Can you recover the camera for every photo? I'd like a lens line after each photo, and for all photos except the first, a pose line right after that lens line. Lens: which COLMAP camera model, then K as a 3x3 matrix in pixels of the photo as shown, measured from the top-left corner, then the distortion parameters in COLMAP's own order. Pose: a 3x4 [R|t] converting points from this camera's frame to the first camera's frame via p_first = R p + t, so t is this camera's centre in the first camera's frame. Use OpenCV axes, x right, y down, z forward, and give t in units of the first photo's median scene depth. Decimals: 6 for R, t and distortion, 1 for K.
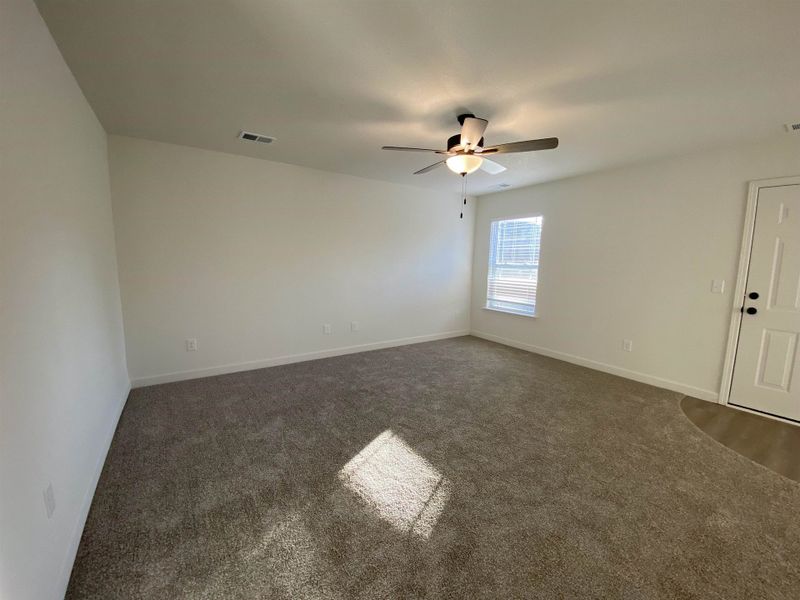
lens RADIAL K [[323.6, 0, 394.9], [0, 323.6, 301.7], [0, 0, 1]] dist [0.025877, -0.022639]
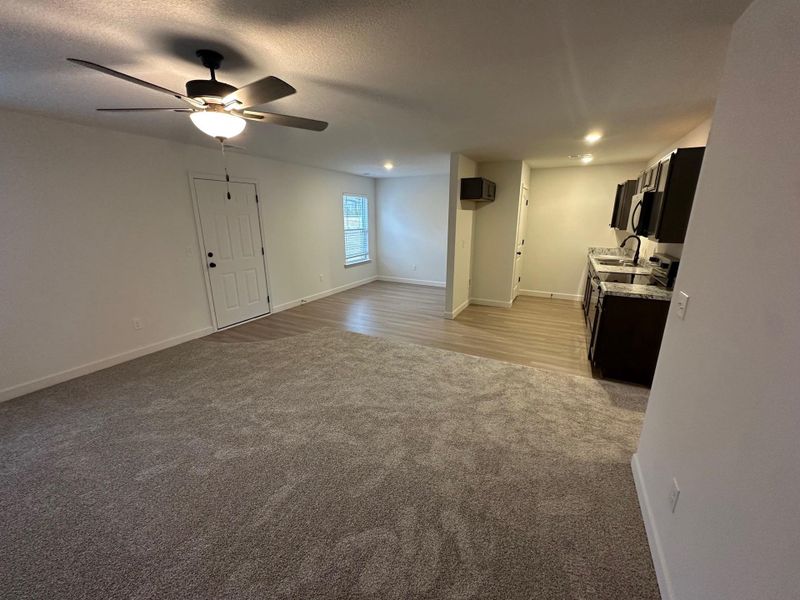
lens RADIAL K [[317.1, 0, 400.6], [0, 317.1, 301.2], [0, 0, 1]] dist [0.002015, -0.003443]
pose [[-0.480888, -0.246136, 0.841525, -0.577363], [0.105790, 0.936487, 0.334365, -0.209454], [-0.870377, 0.249817, -0.424307, 0.889977]]
